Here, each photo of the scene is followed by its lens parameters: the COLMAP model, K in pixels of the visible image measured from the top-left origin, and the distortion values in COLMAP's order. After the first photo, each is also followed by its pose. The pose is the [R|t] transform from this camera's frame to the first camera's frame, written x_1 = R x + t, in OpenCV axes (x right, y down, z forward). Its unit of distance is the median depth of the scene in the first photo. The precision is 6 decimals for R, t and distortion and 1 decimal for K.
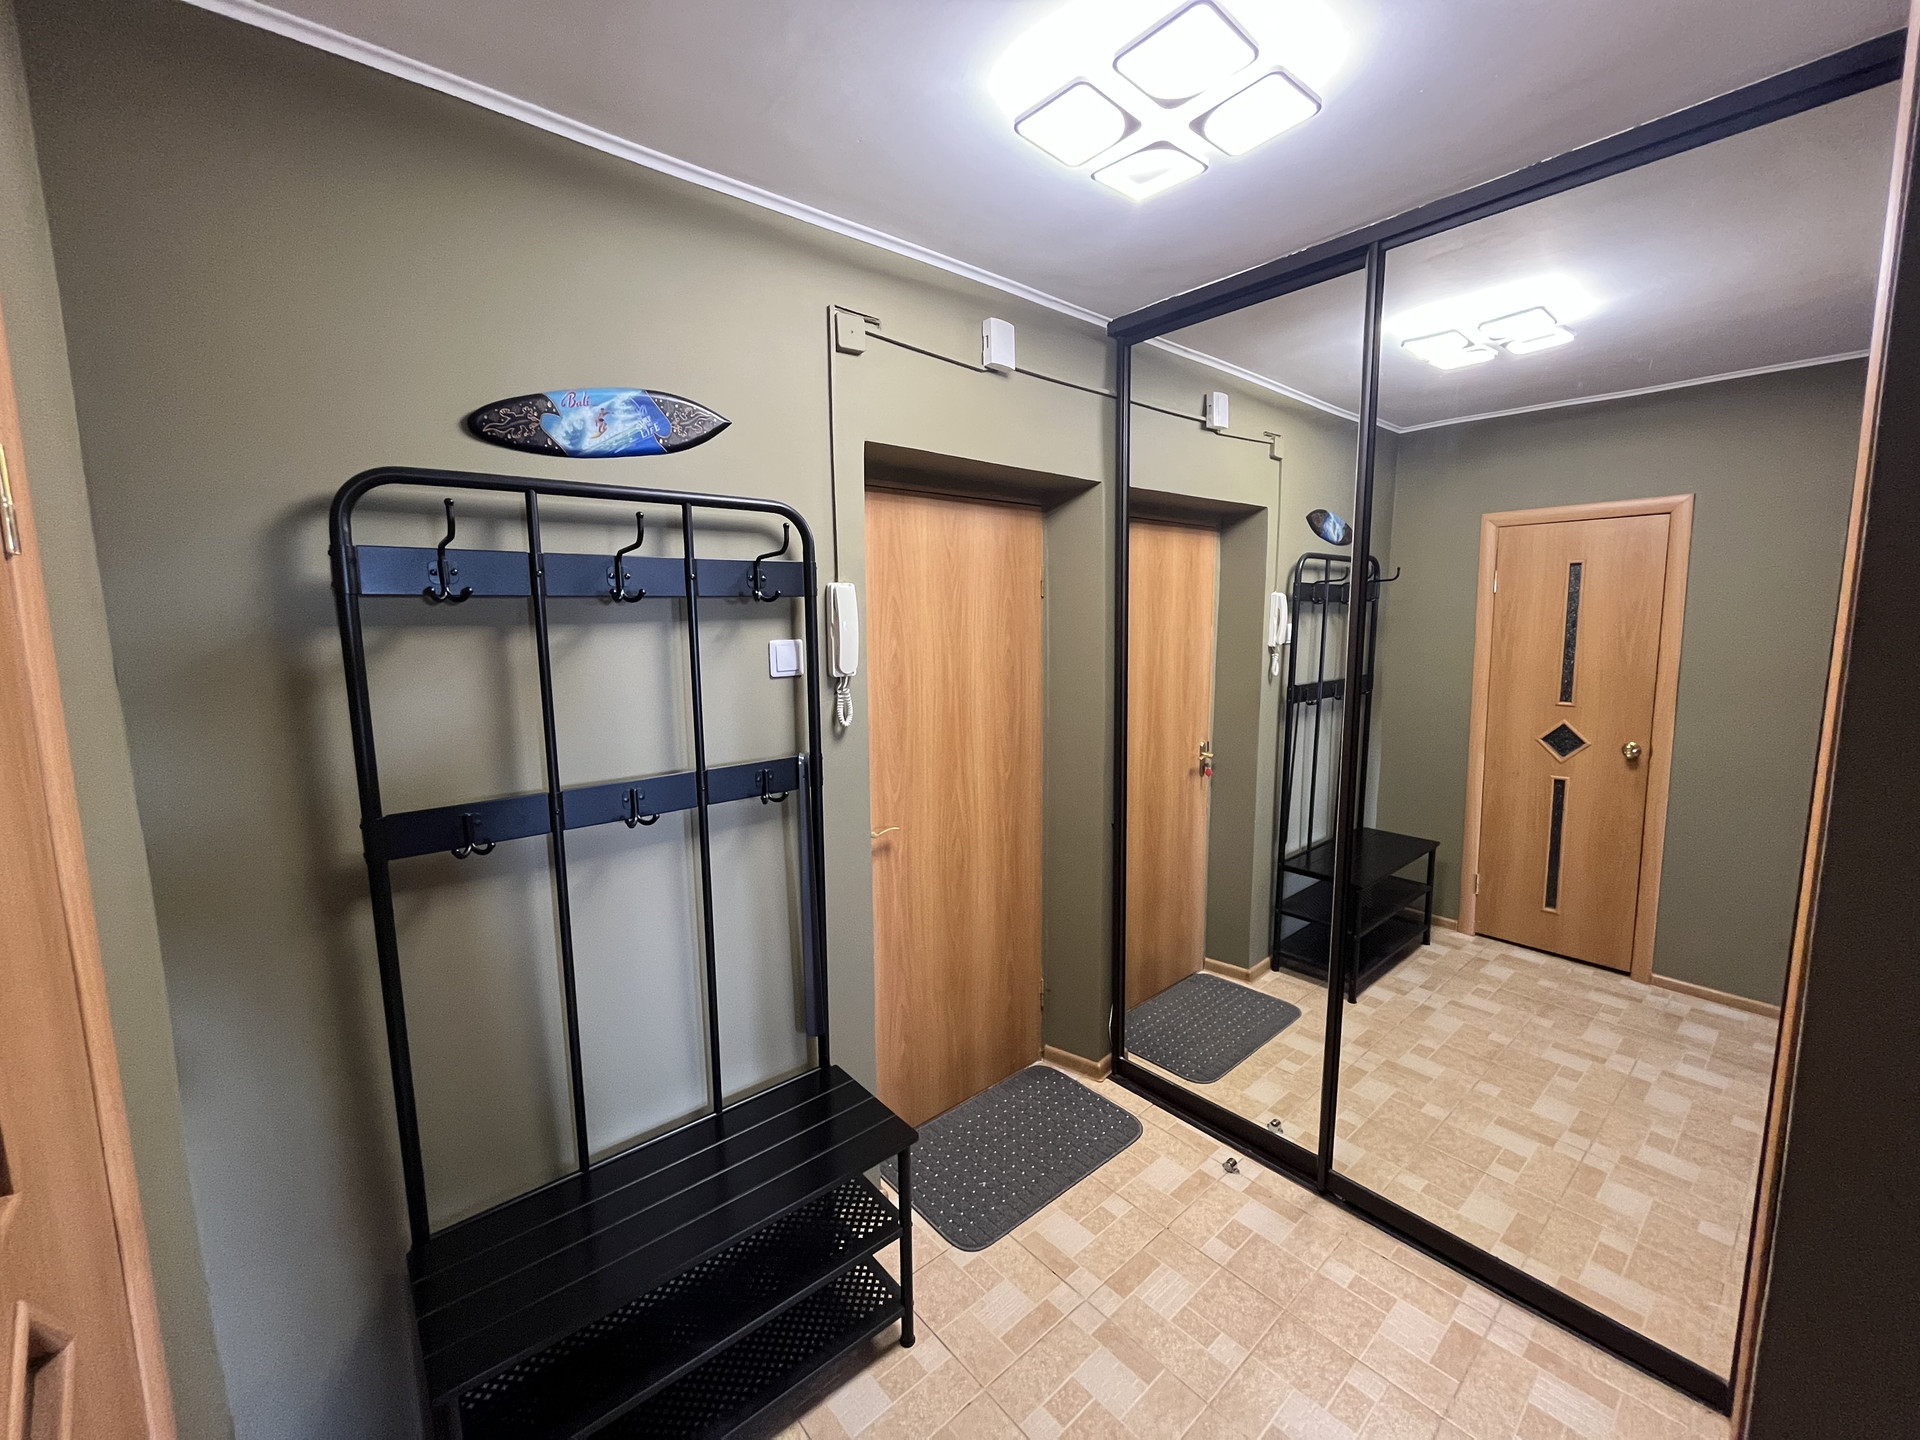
lens RADIAL K [[774.9, 0, 955.7], [0, 774.9, 713.5], [0, 0, 1]] dist [0.002336, -0.001343]
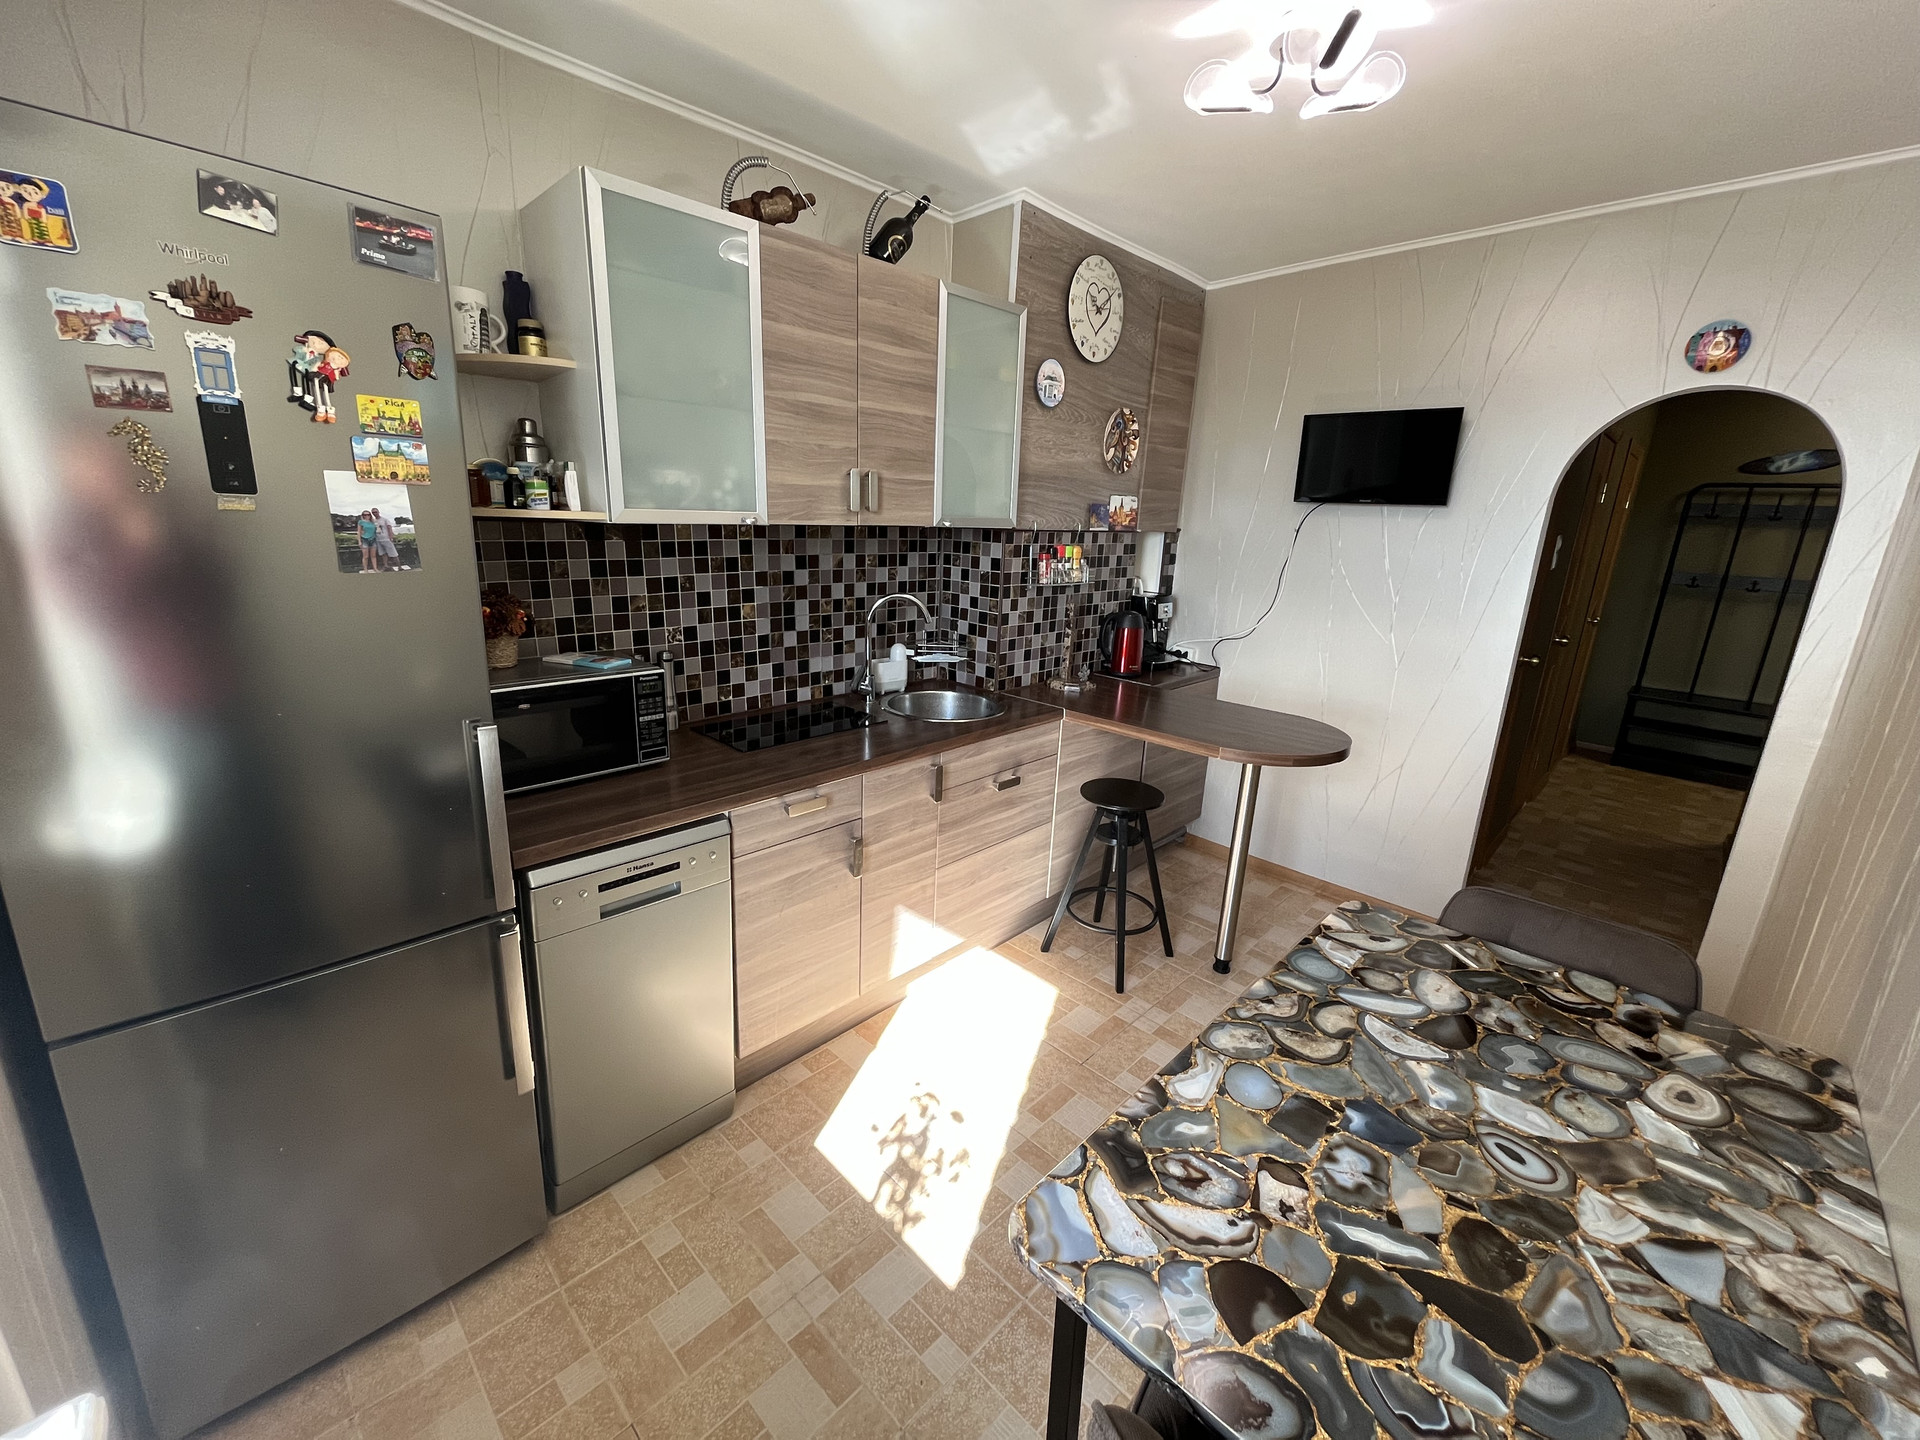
lens RADIAL K [[774.9, 0, 952.3], [0, 774.9, 722.4], [0, 0, 1]] dist [0.002336, -0.001343]
pose [[0.072467, 0.266674, -0.961058, 2.692328], [-0.180356, 0.951210, 0.250342, 0.473396], [0.980928, 0.155191, 0.117027, -2.640989]]
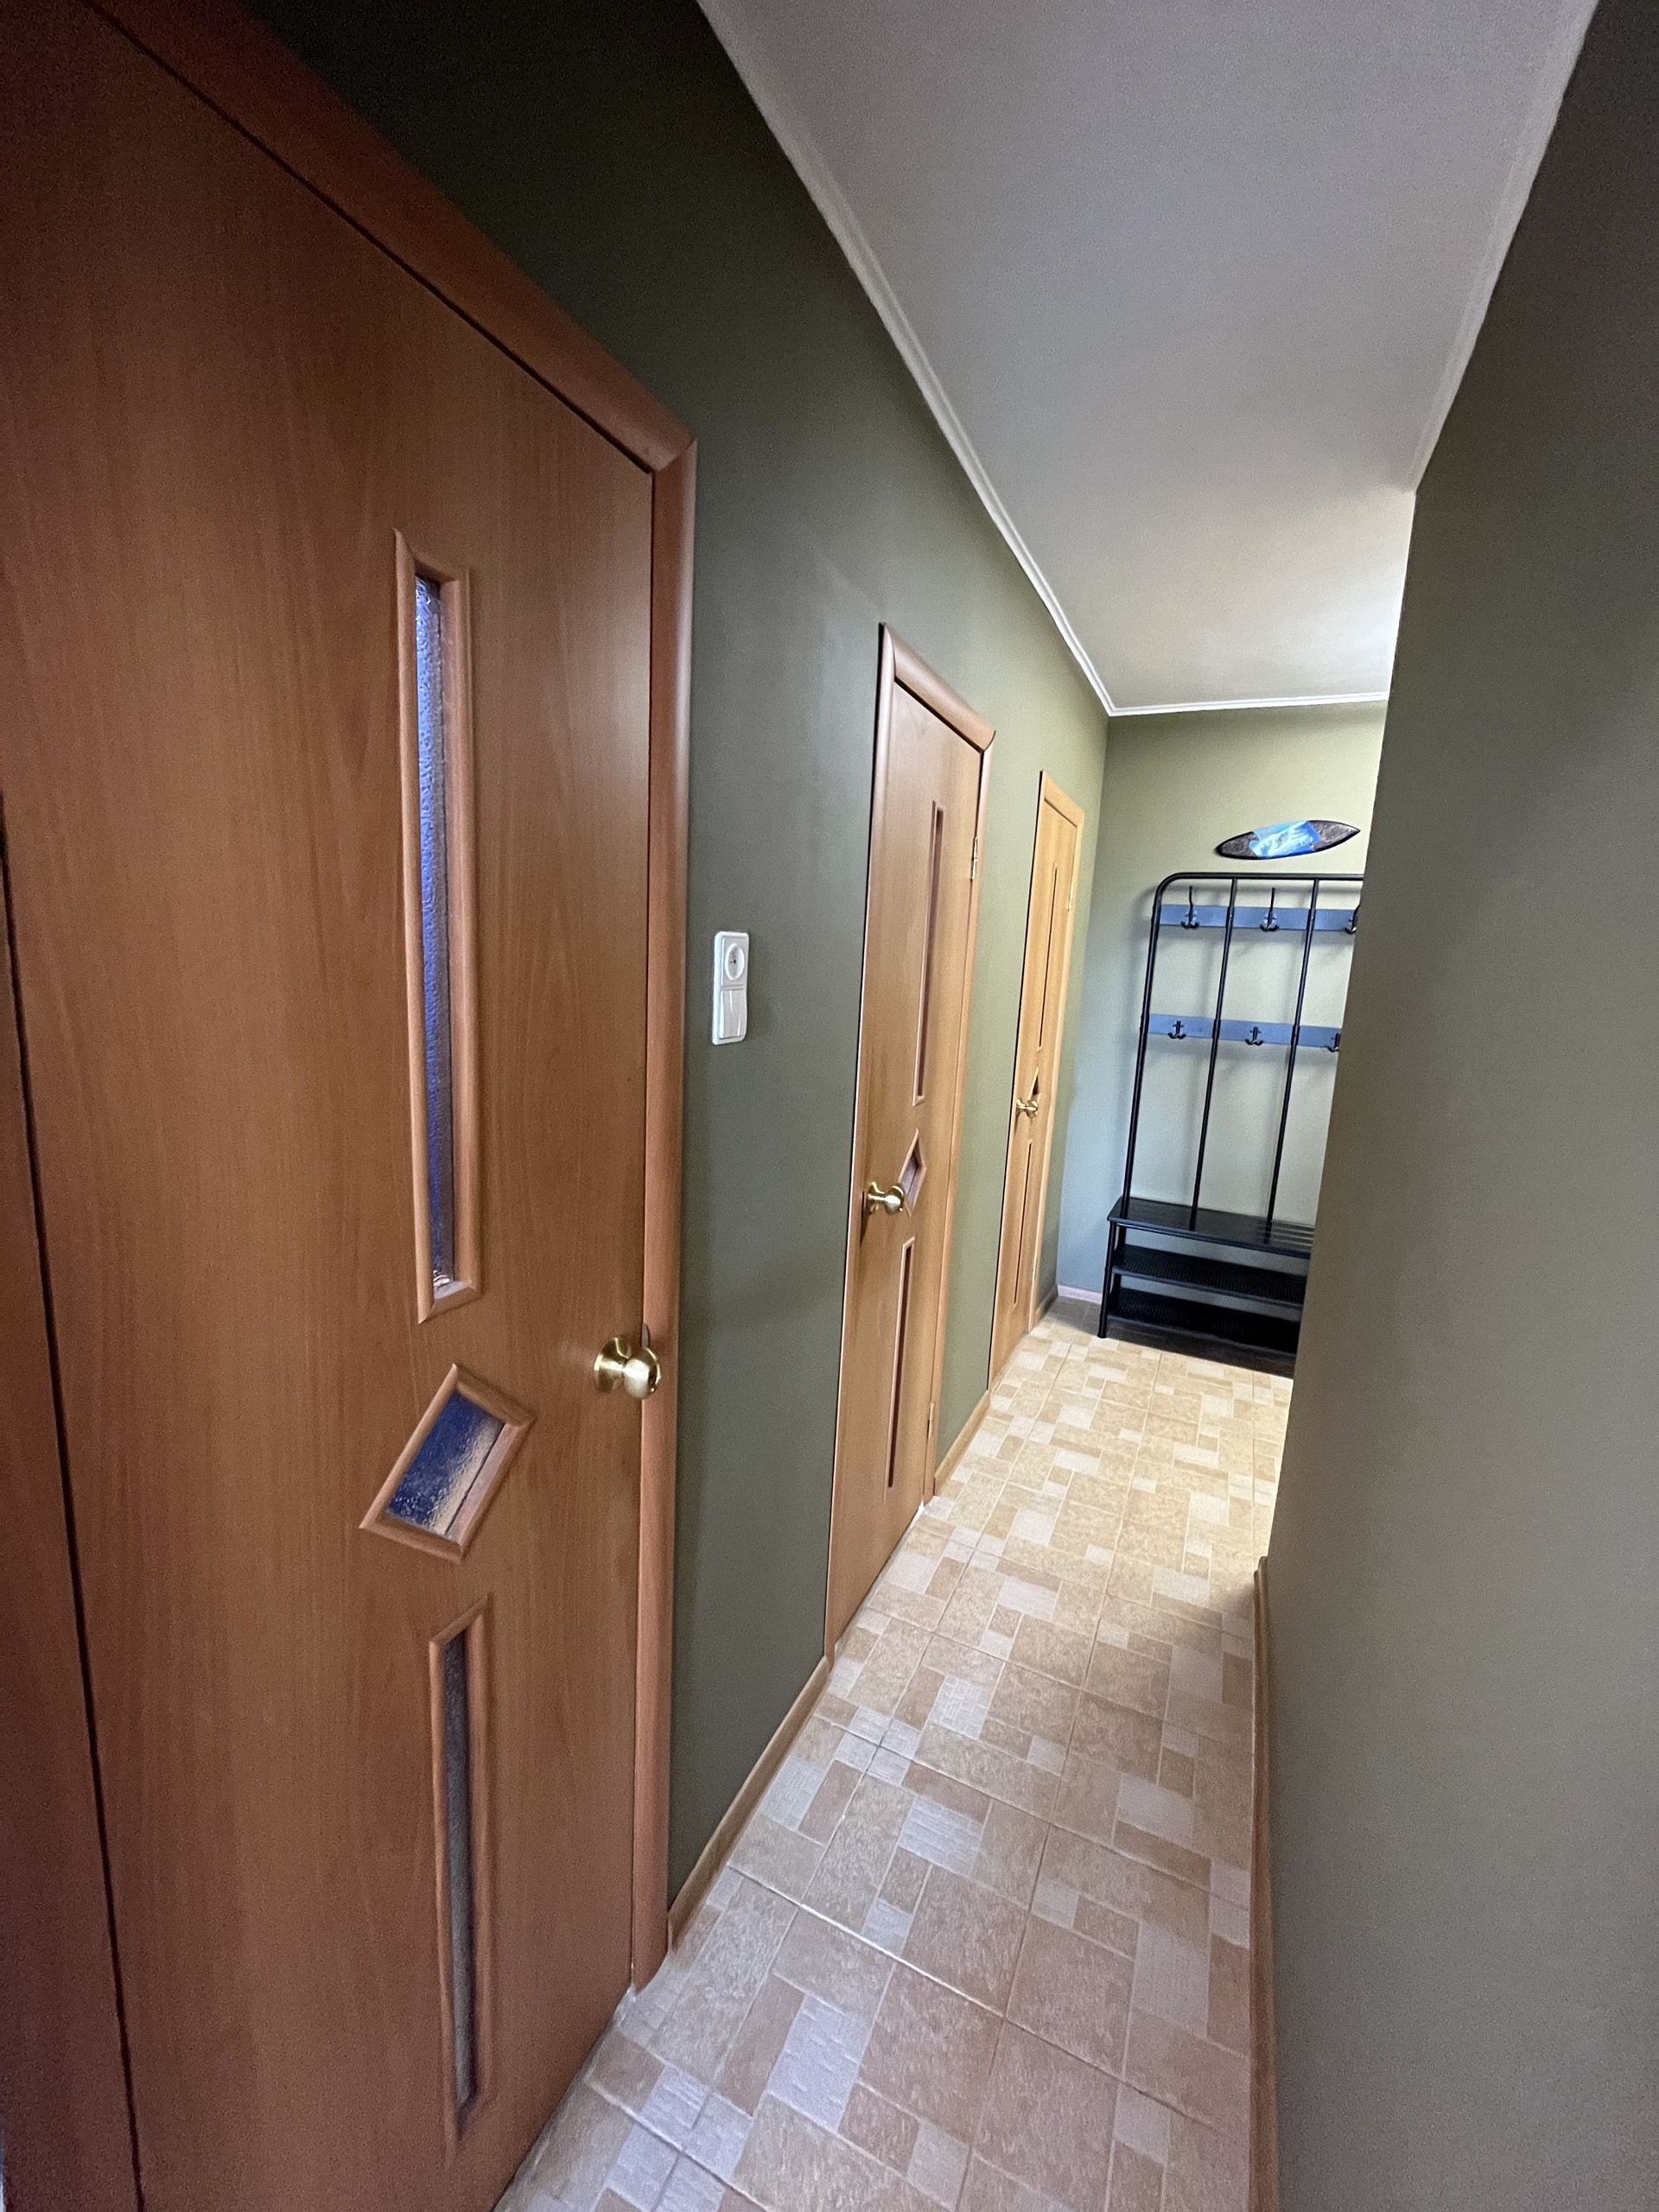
lens RADIAL K [[892.7, 0, 837.7], [0, 892.7, 1101.8], [0, 0, 1]] dist [0.002336, -0.001343]
pose [[0.407227, 0.176707, -0.896069, 1.281775], [-0.180208, 0.977363, 0.110841, 0.234943], [0.895372, 0.116342, 0.429853, -0.945419]]
